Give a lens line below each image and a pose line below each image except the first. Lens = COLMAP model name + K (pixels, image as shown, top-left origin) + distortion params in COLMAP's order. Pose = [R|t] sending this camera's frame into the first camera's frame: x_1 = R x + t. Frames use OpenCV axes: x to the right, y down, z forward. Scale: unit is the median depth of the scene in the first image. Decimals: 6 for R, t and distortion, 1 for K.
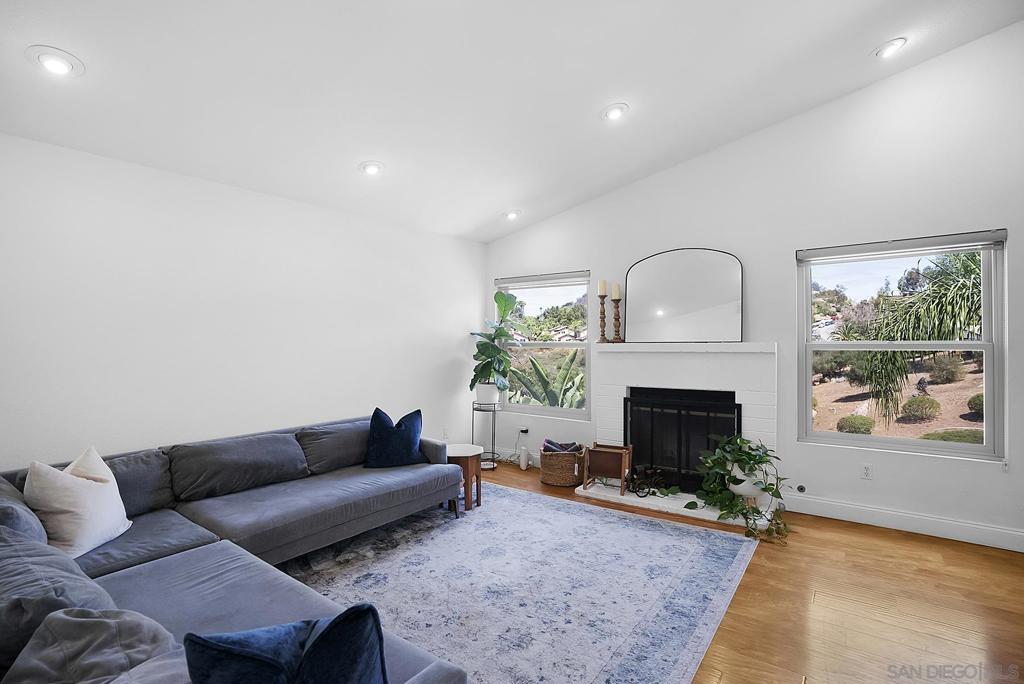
lens RADIAL K [[476.8, 0, 513.9], [0, 476.8, 341.4], [0, 0, 1]] dist [-0.039272, 0.006433]
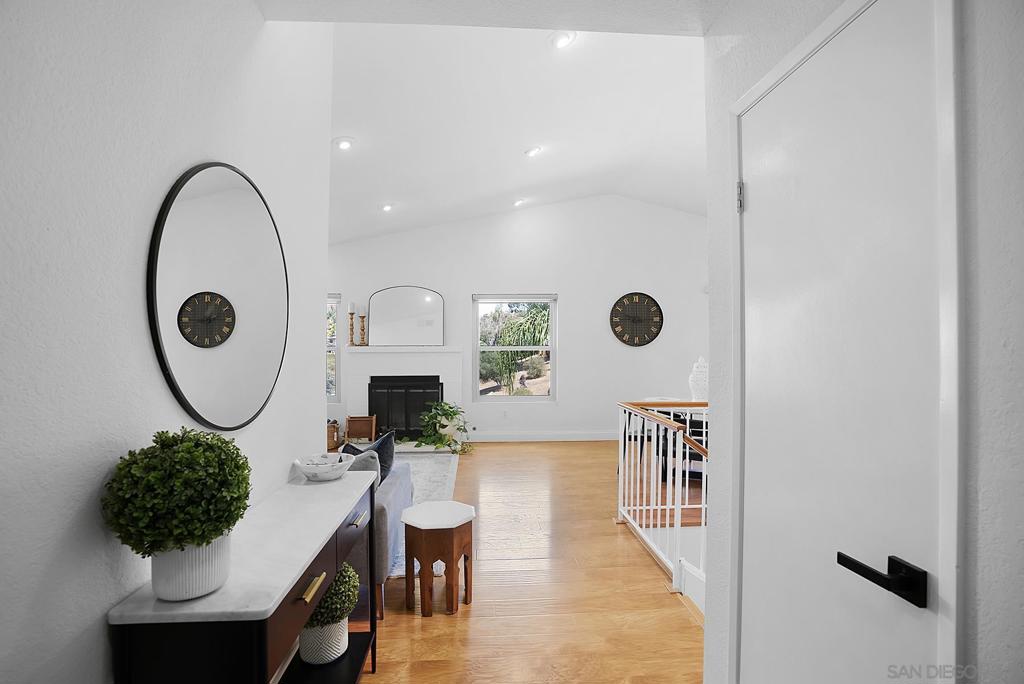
lens RADIAL K [[476.8, 0, 521.8], [0, 476.8, 345.8], [0, 0, 1]] dist [-0.039272, 0.006433]
pose [[0.751338, 0.003168, 0.659910, -0.390666], [-0.001282, 0.999994, -0.003342, 0.006039], [-0.659916, 0.001665, 0.751337, -0.418690]]
